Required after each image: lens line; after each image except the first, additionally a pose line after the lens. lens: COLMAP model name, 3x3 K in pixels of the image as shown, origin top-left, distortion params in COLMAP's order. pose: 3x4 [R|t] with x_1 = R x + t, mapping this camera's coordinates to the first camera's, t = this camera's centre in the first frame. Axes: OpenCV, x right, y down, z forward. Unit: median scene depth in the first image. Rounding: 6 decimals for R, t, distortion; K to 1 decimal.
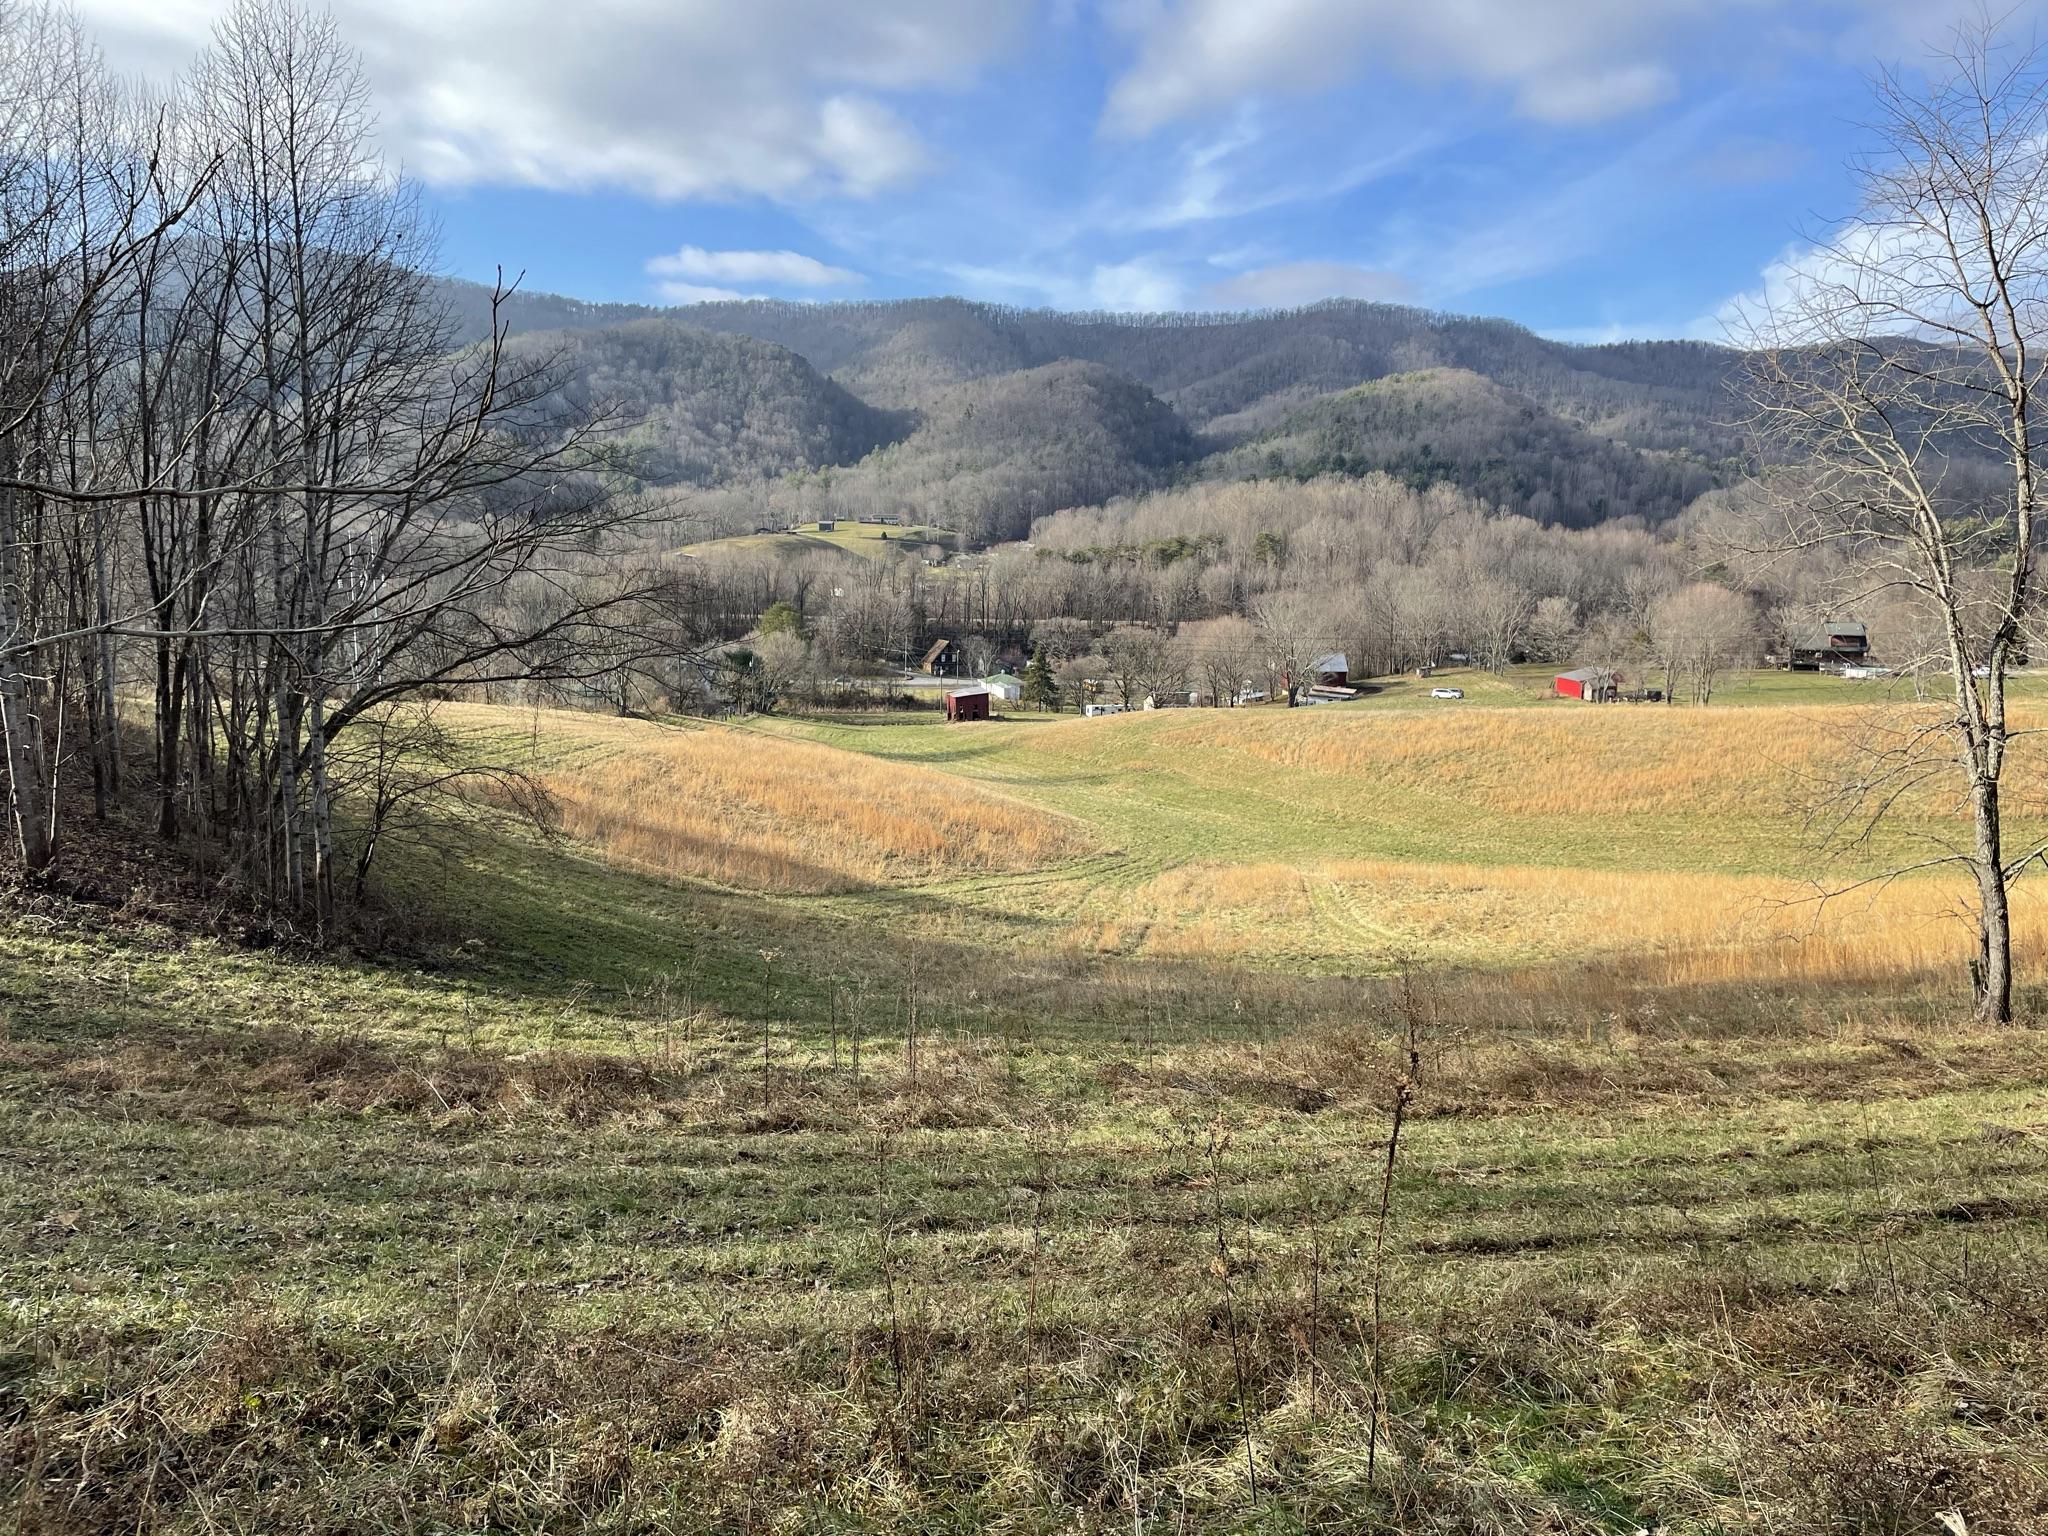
lens RADIAL K [[1525.7, 0, 1030.9], [0, 1525.7, 754.9], [0, 0, 1]] dist [0.083668, -0.116712]
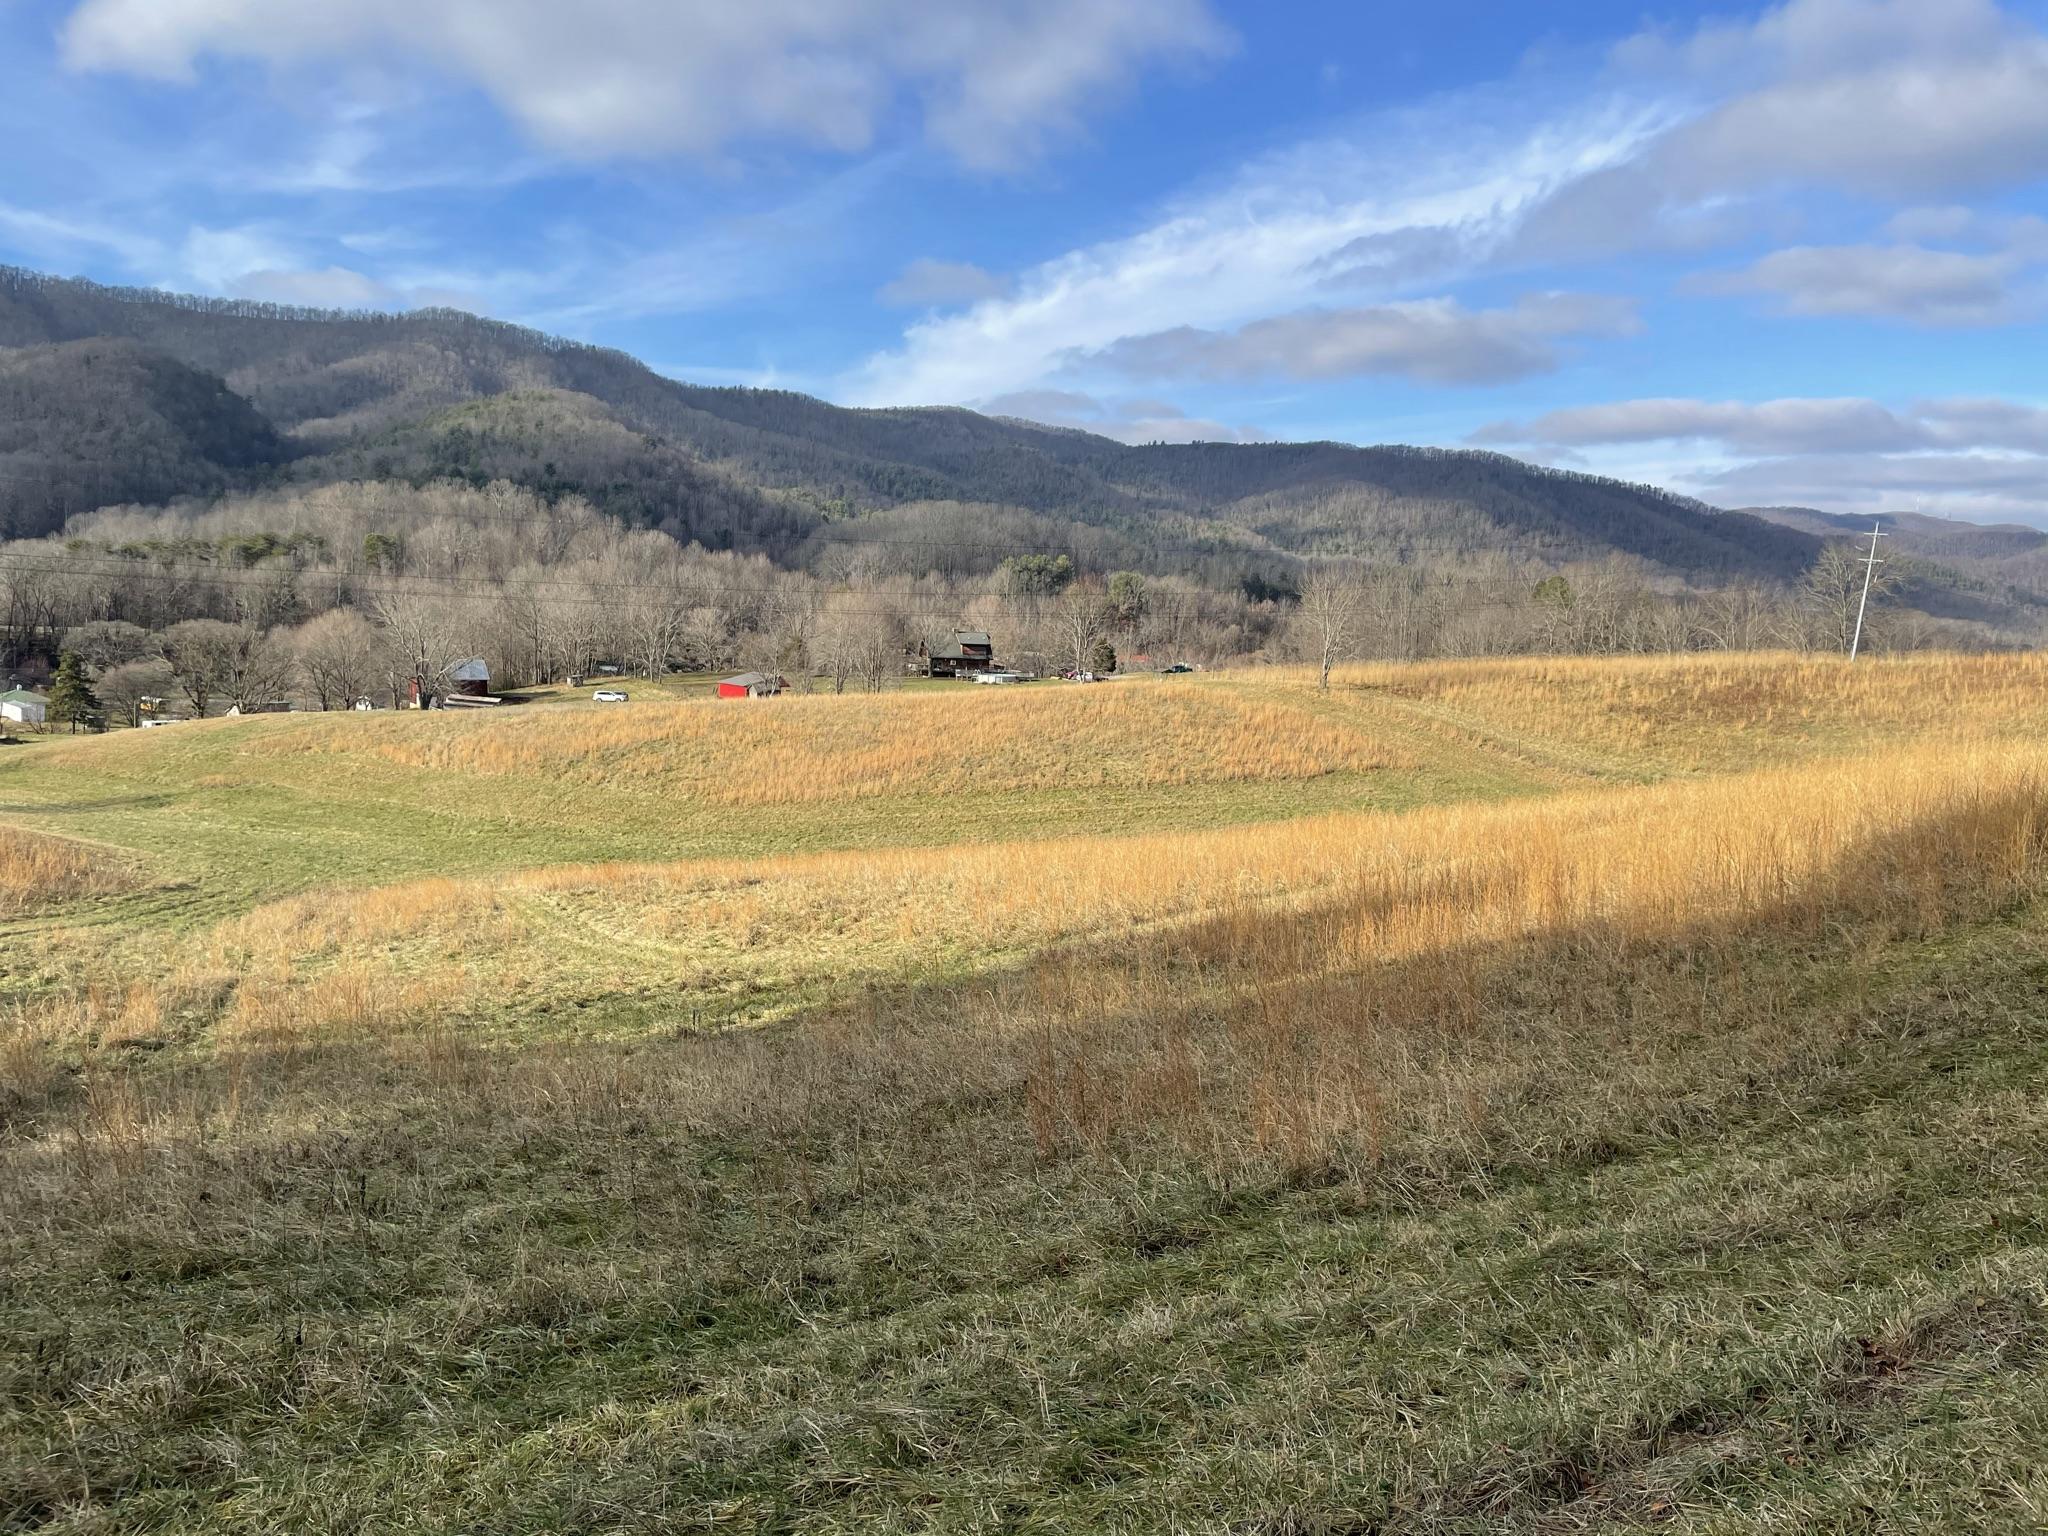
lens RADIAL K [[1525.7, 0, 1029.5], [0, 1525.7, 751.5], [0, 0, 1]] dist [0.083668, -0.116712]
pose [[0.851456, -0.029488, 0.523596, 0.017535], [0.042245, 0.999030, -0.012433, 0.026439], [-0.522722, 0.032706, 0.851876, 0.209473]]
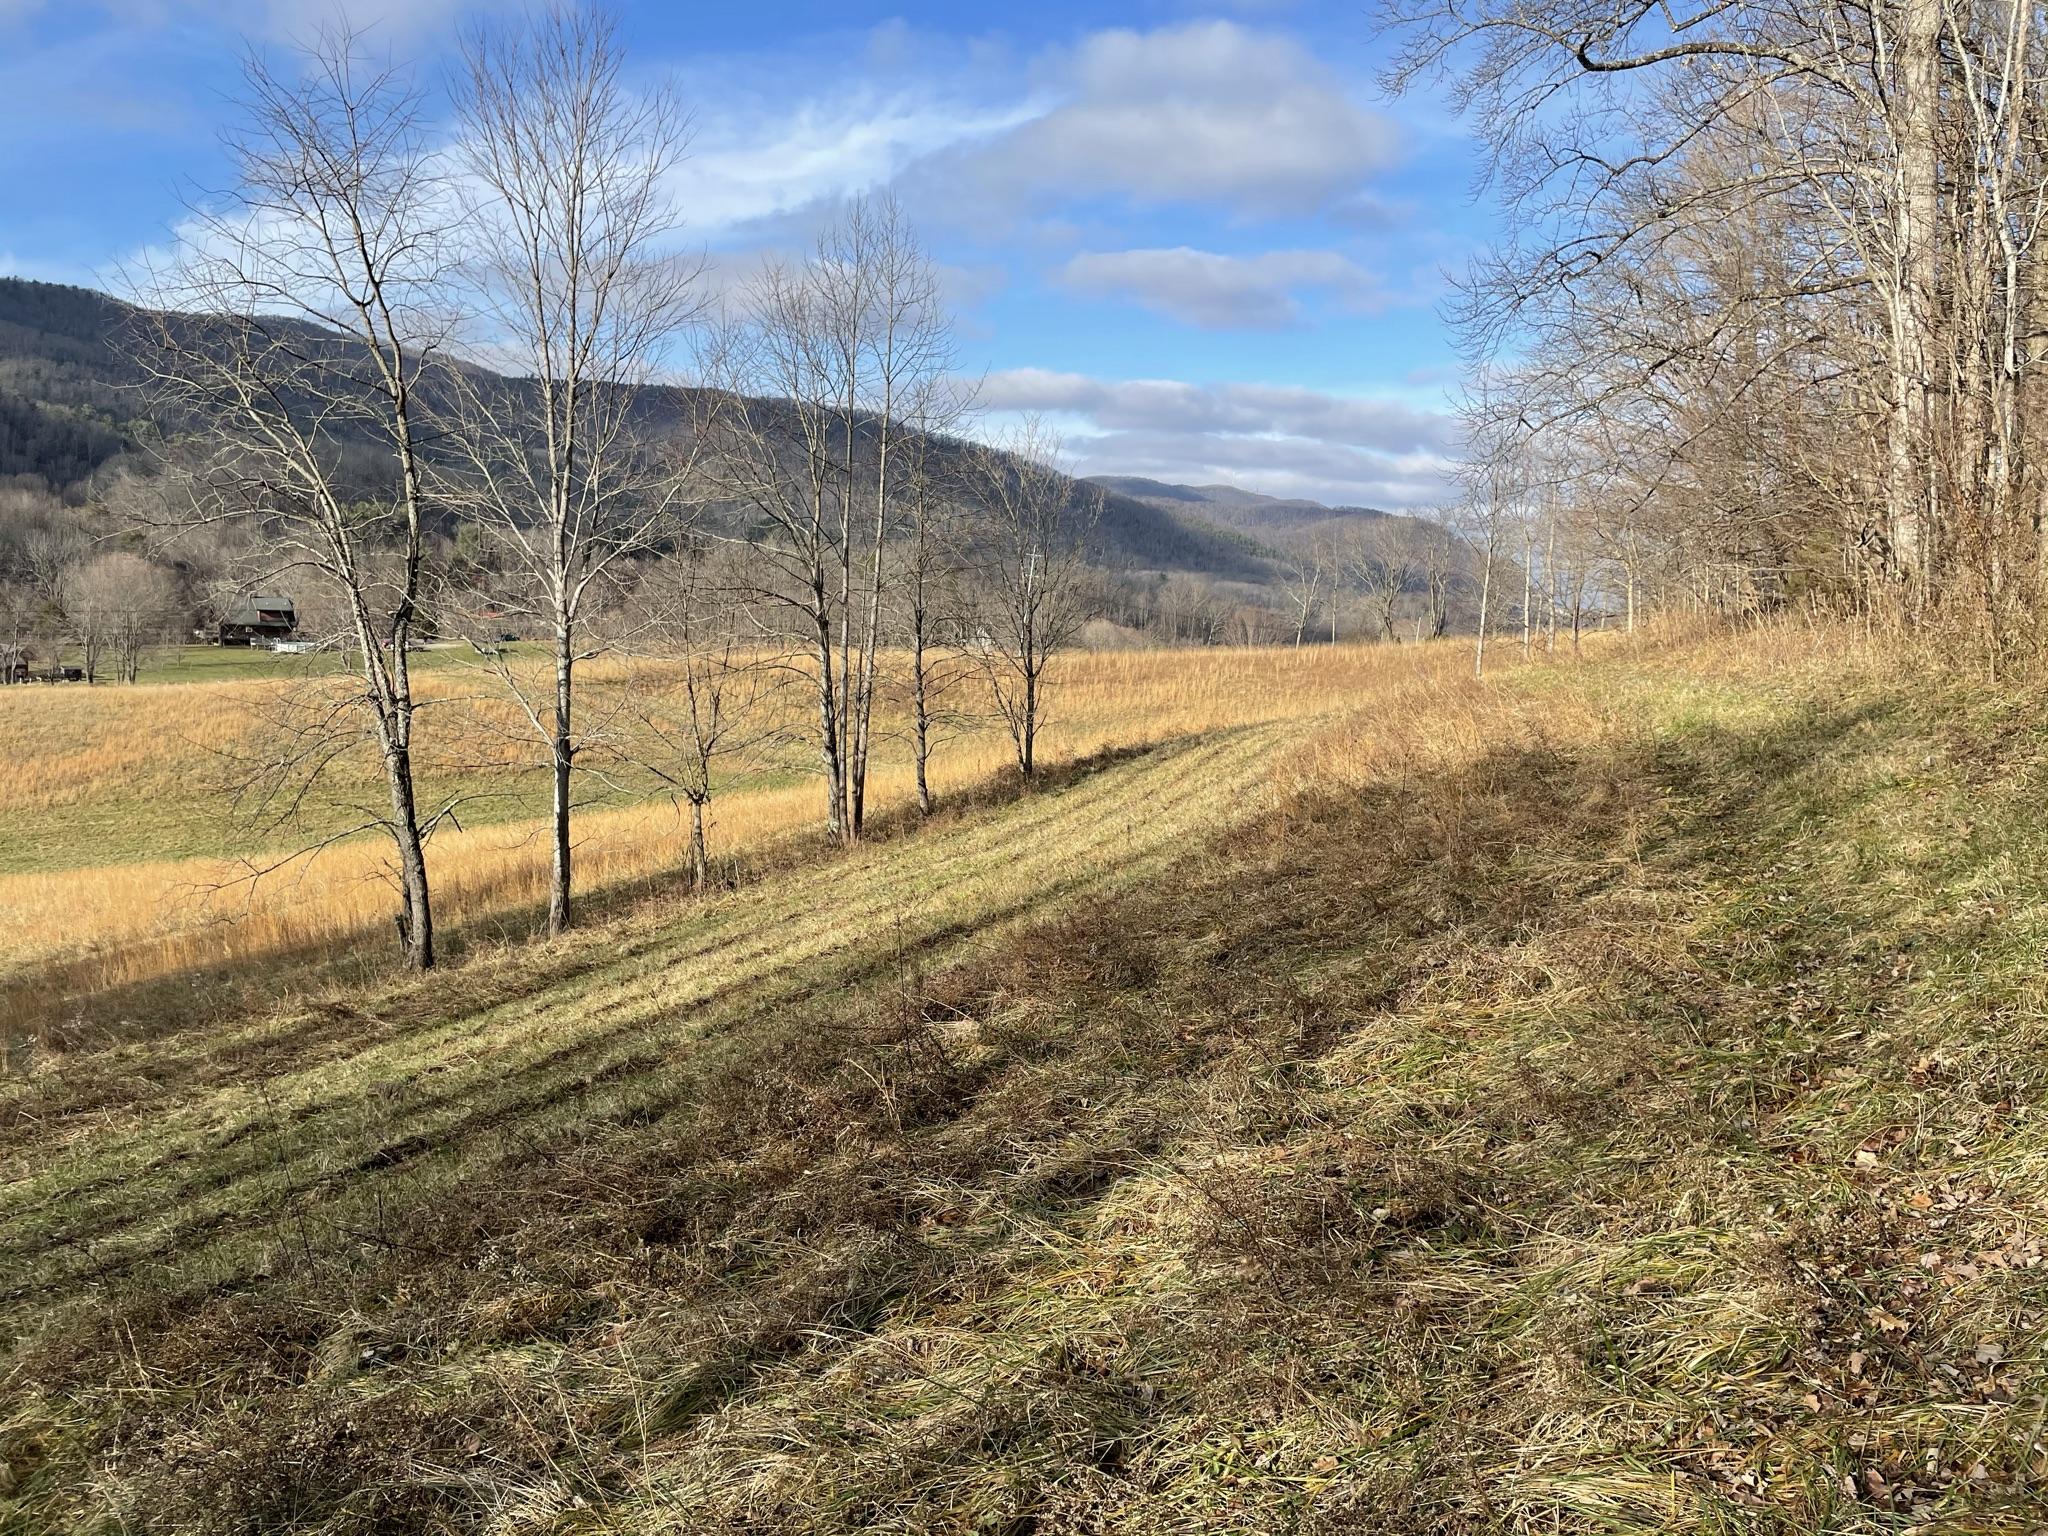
lens RADIAL K [[1525.7, 0, 1033.9], [0, 1525.7, 764.8], [0, 0, 1]] dist [0.083668, -0.116712]
pose [[0.591632, -0.071913, 0.802995, 0.002499], [0.053558, 0.997319, 0.049855, -0.000505], [-0.804427, 0.013511, 0.593898, -0.000192]]
